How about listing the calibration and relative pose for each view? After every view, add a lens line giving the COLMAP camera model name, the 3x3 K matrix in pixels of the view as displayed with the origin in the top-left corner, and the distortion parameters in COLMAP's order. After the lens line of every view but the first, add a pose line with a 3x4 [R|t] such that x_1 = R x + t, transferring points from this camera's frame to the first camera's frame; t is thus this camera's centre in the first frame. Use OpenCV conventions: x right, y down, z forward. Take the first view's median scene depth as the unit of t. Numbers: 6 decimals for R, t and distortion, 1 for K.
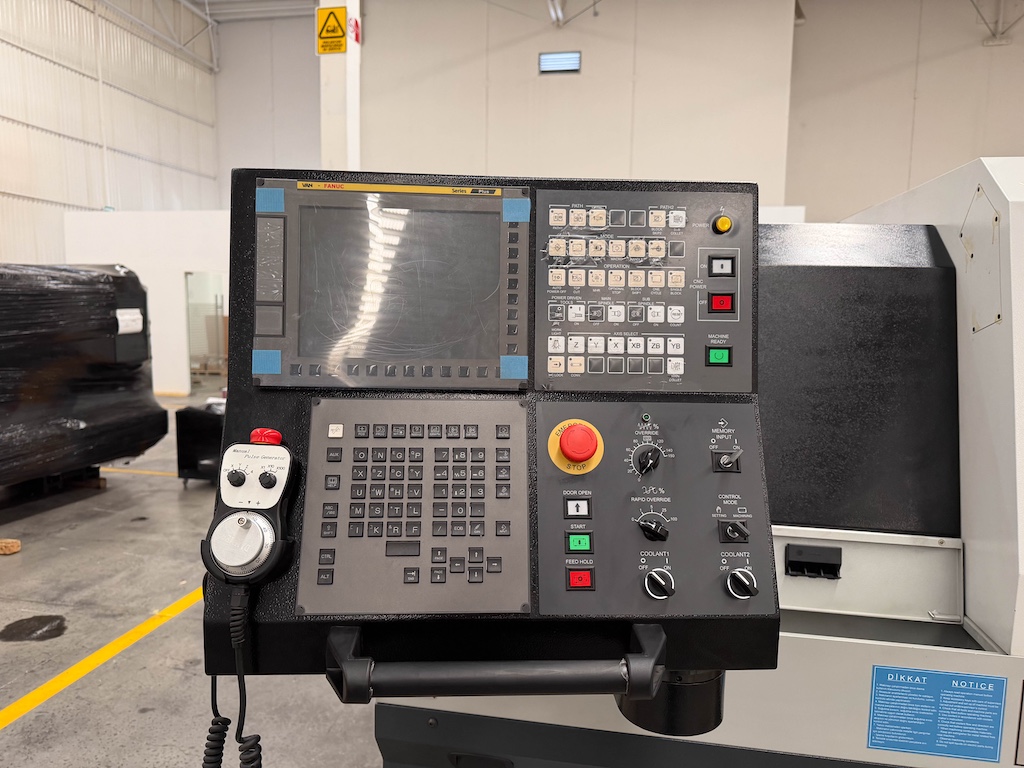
lens RADIAL K [[738.8, 0, 505.1], [0, 738.8, 391.6], [0, 0, 1]] dist [0.013131, -0.023295]
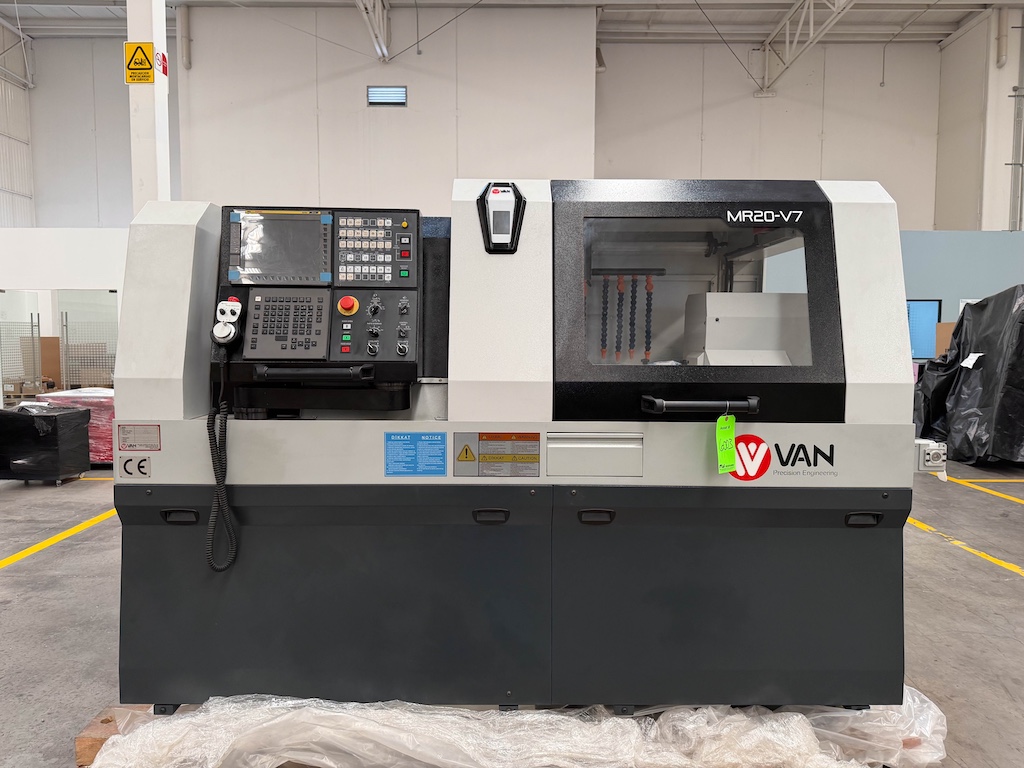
lens RADIAL K [[738.8, 0, 507.5], [0, 738.8, 384.3], [0, 0, 1]] dist [0.013131, -0.023295]
pose [[0.980599, -0.029436, 0.193802, 0.092590], [0.037983, 0.998456, -0.040532, 0.069741], [-0.192310, 0.047107, 0.980203, -0.202135]]
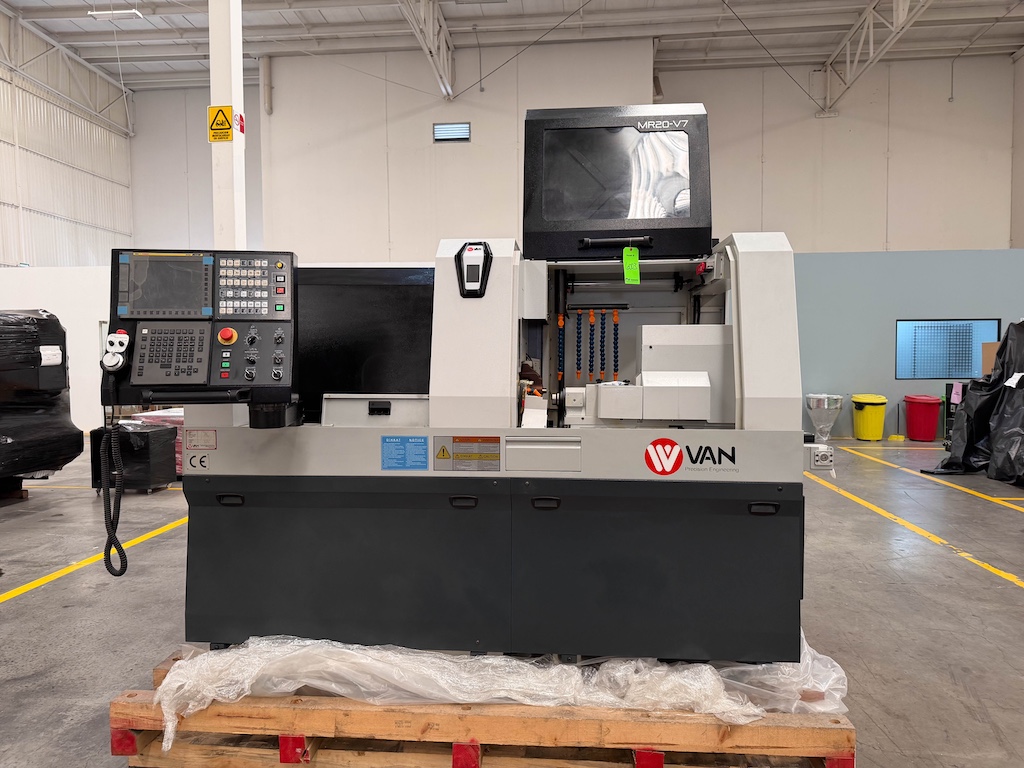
lens RADIAL K [[738.8, 0, 507.5], [0, 738.8, 386.4], [0, 0, 1]] dist [0.013131, -0.023295]
pose [[0.994967, -0.028511, 0.096062, 0.144893], [0.035487, 0.996794, -0.071709, 0.082811], [-0.093710, 0.074757, 0.992789, -0.327223]]
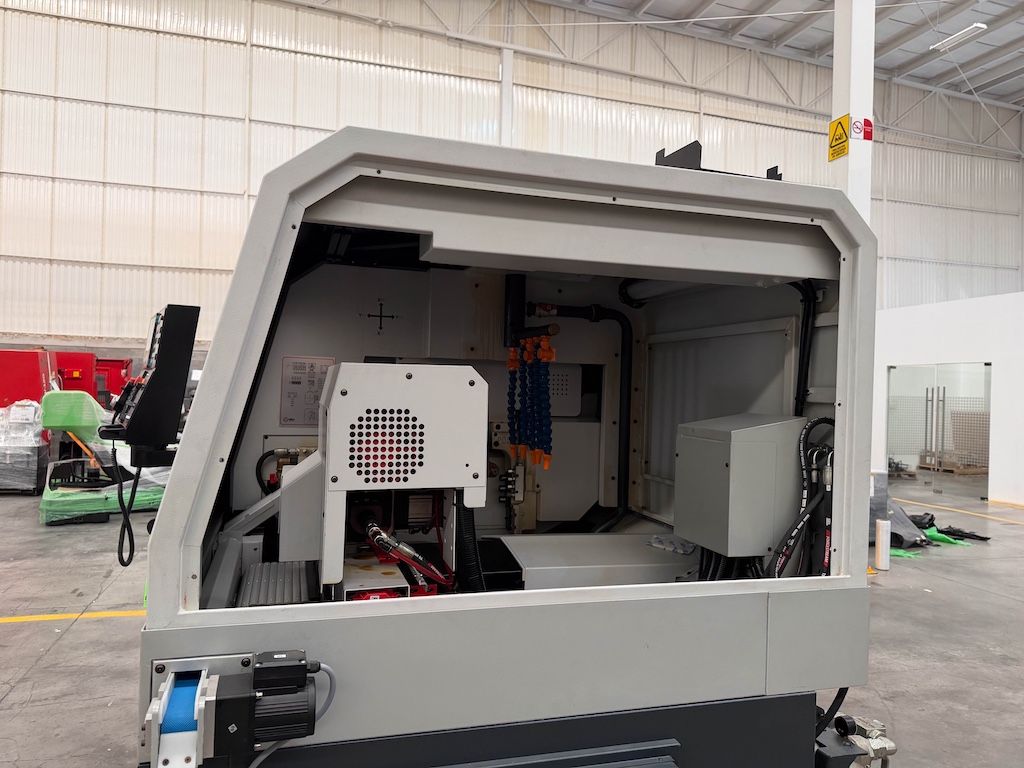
lens RADIAL K [[738.8, 0, 503.5], [0, 738.8, 381.5], [0, 0, 1]] dist [0.013131, -0.023295]
pose [[0.456585, -0.026907, -0.889273, 0.609984], [-0.111200, 0.989978, -0.087049, 0.024405], [0.882703, 0.138633, 0.449017, 0.142622]]
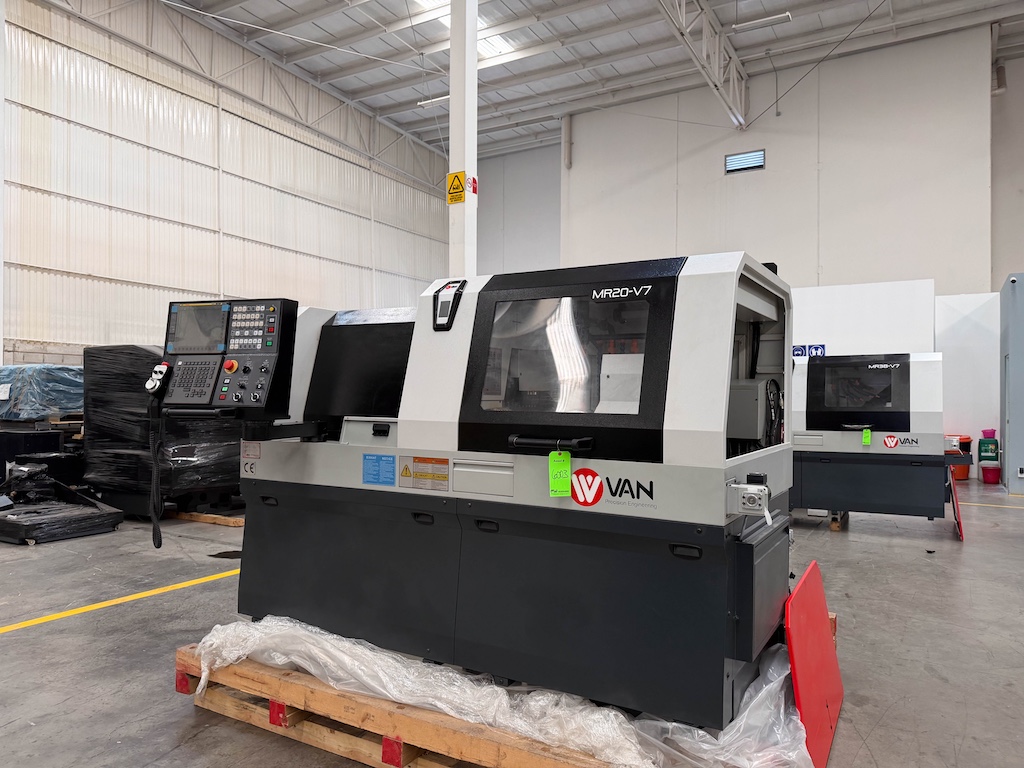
lens RADIAL K [[738.8, 0, 497.2], [0, 738.8, 386.3], [0, 0, 1]] dist [0.013131, -0.023295]
pose [[0.934110, -0.018264, -0.356518, 0.424818], [-0.028300, 0.991758, -0.124957, 0.094999], [0.355862, 0.126813, 0.925894, -0.319335]]
